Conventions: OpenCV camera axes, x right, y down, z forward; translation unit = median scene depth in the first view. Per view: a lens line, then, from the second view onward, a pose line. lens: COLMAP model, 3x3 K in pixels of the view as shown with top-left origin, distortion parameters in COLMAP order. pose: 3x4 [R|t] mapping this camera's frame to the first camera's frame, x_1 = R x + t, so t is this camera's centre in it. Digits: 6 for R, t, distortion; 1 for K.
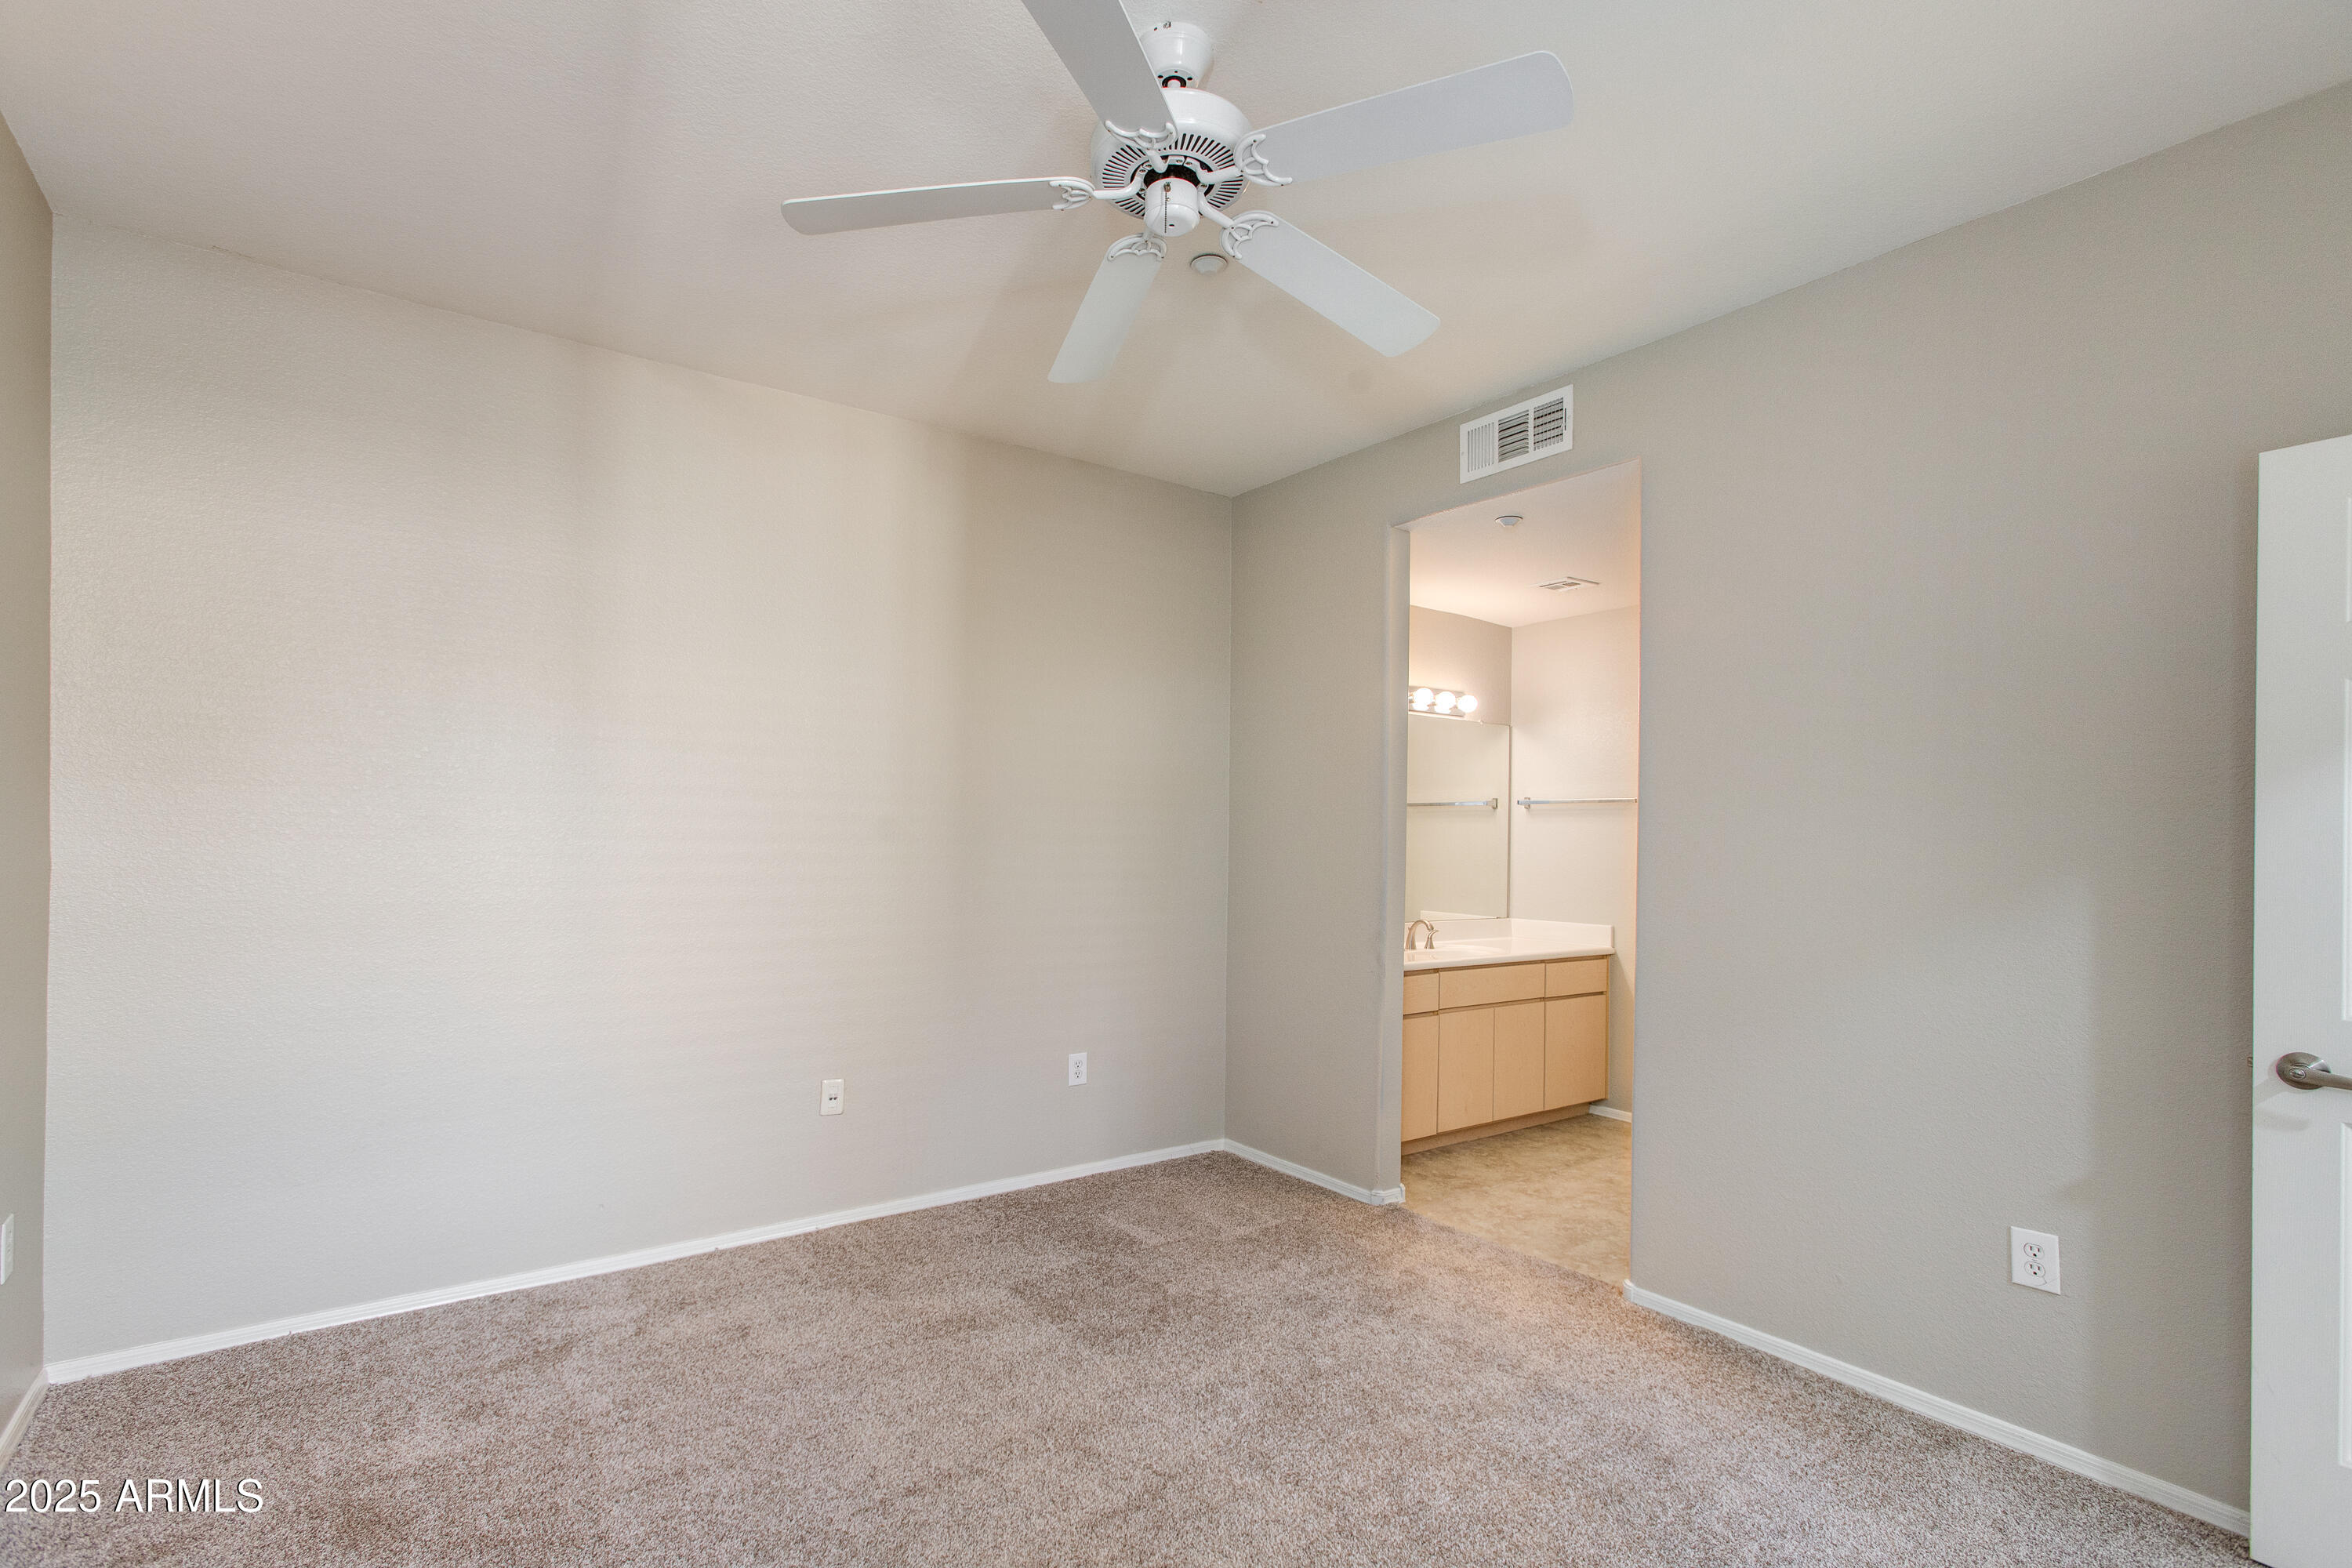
lens RADIAL K [[1075.3, 0, 1164.4], [0, 1075.3, 803.4], [0, 0, 1]] dist [-0.001531, 0.000103]
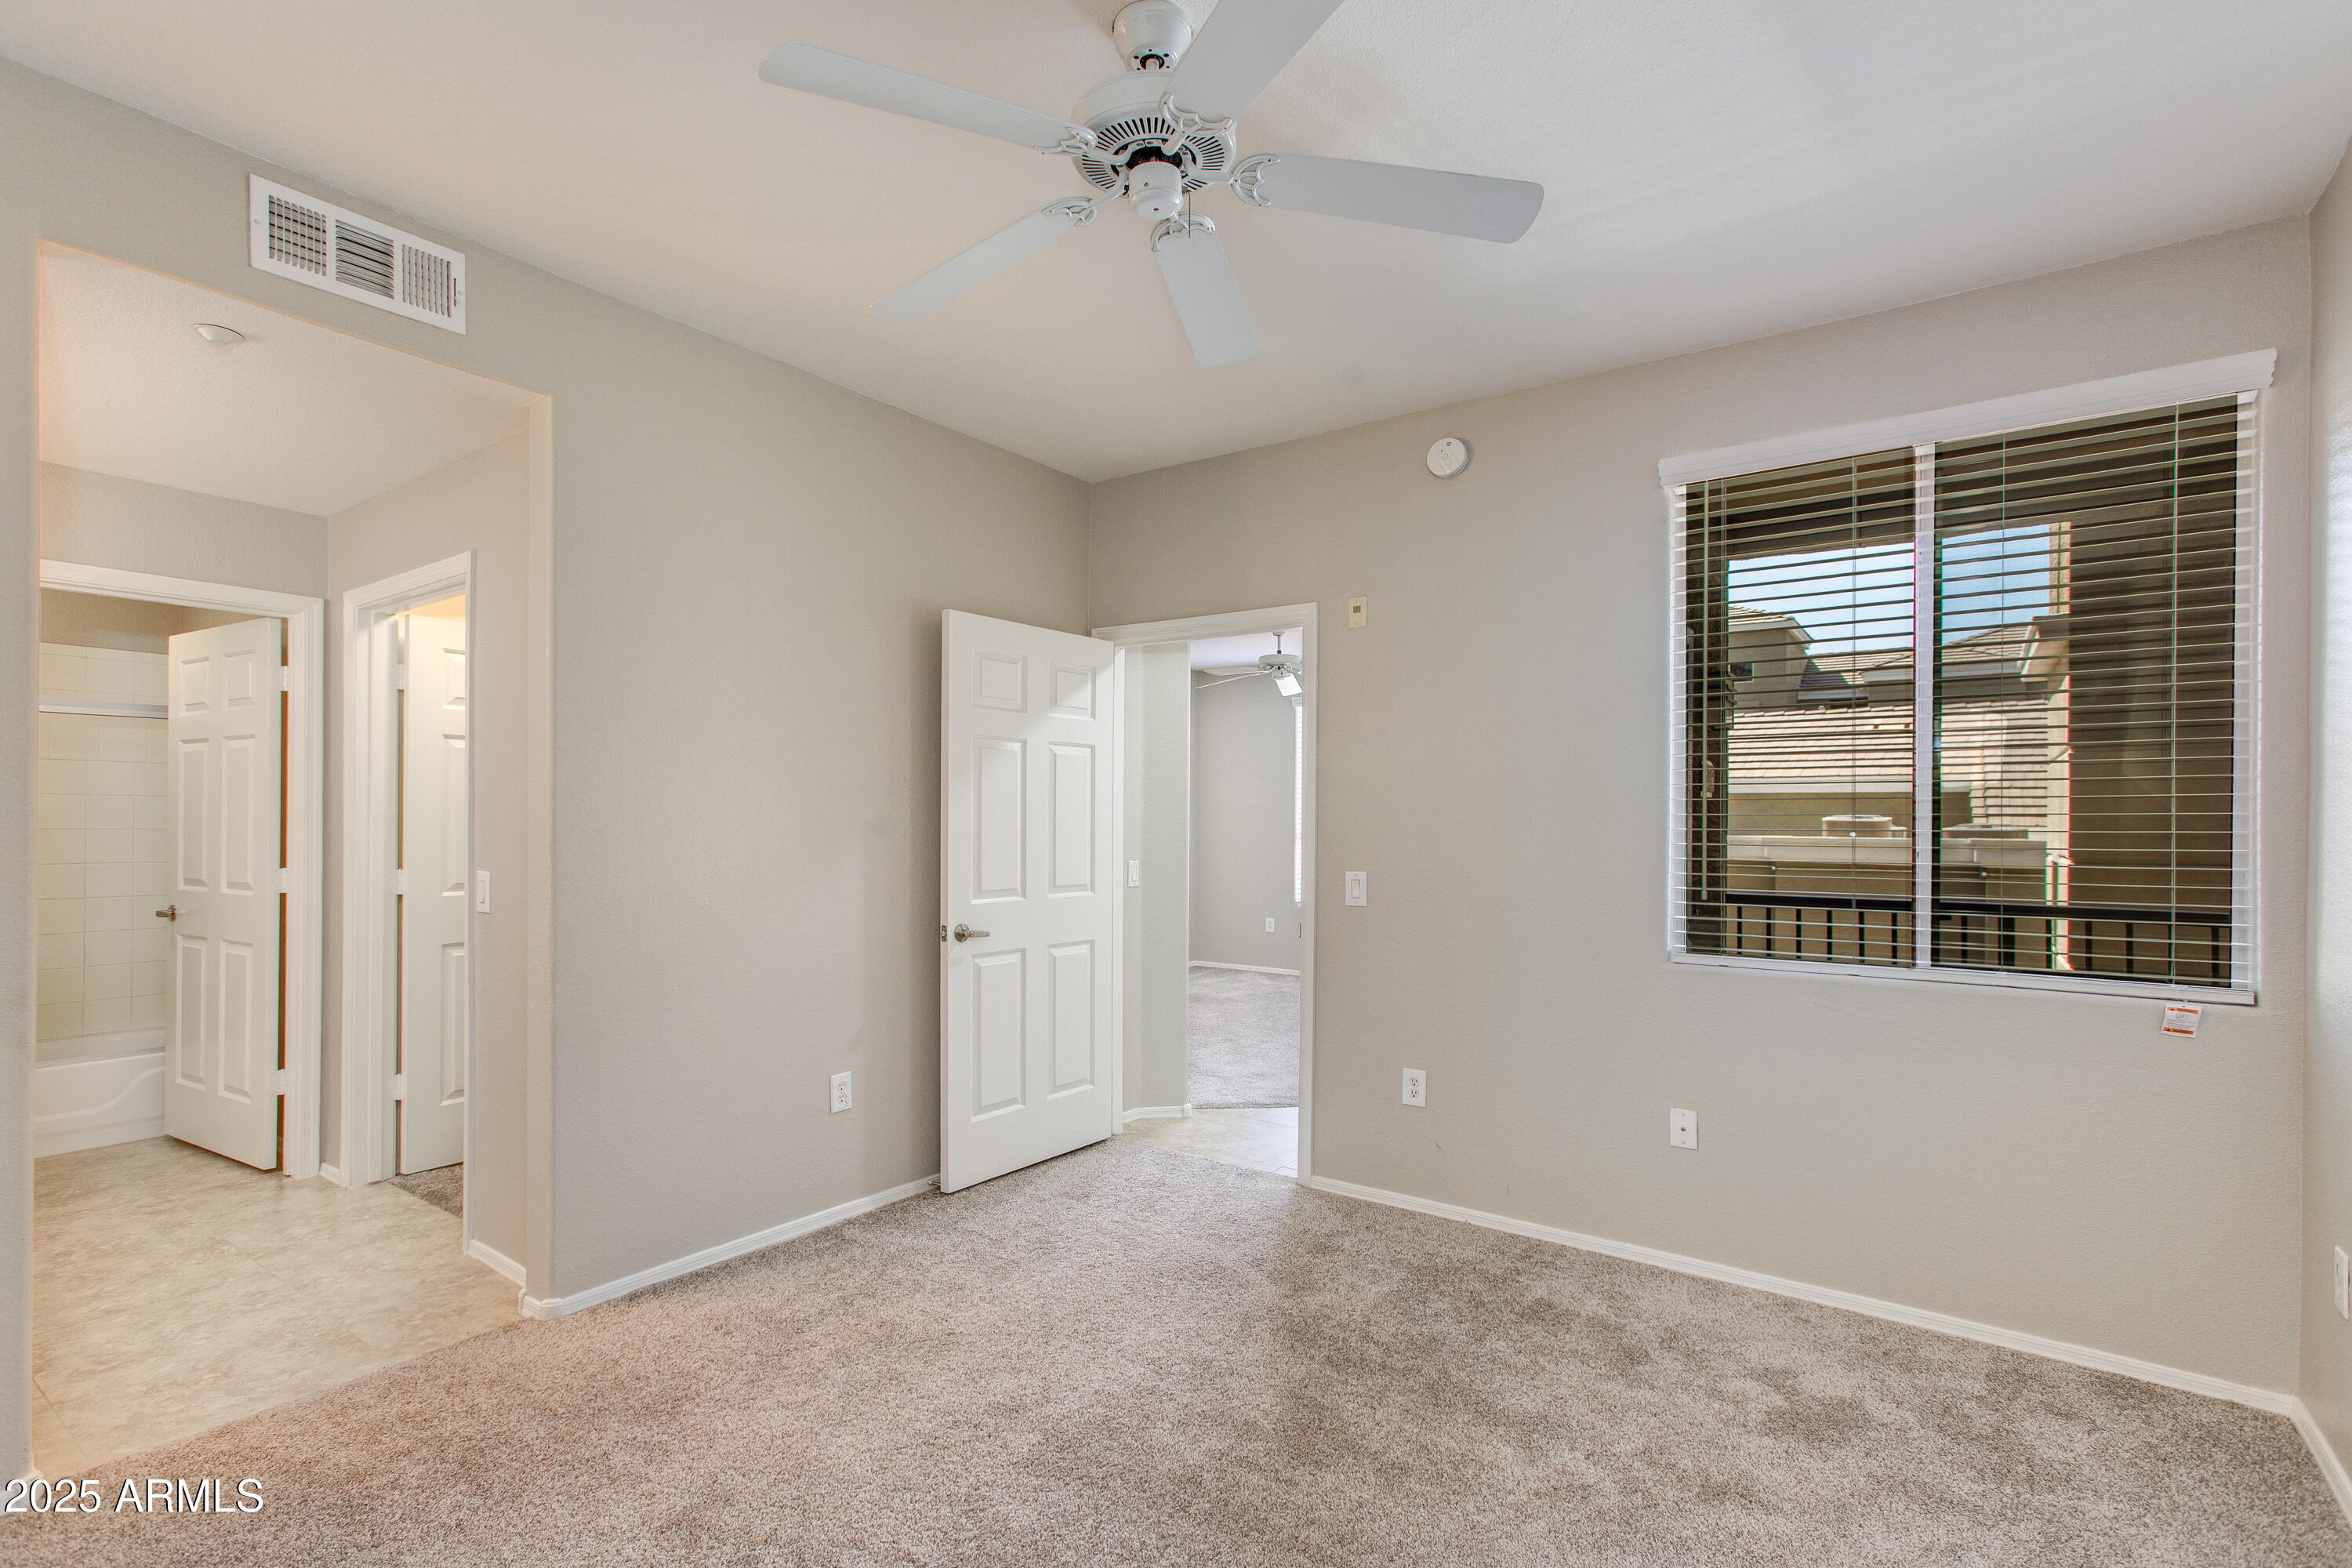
lens RADIAL K [[1090.2, 0, 1175.0], [0, 1090.2, 822.3], [0, 0, 1]] dist [-0.000843, -0.000023]
pose [[-0.288383, -0.006151, 0.957495, -0.790633], [-0.029321, 0.999567, -0.002410, 0.033746], [-0.957066, -0.028770, -0.288439, 0.997325]]
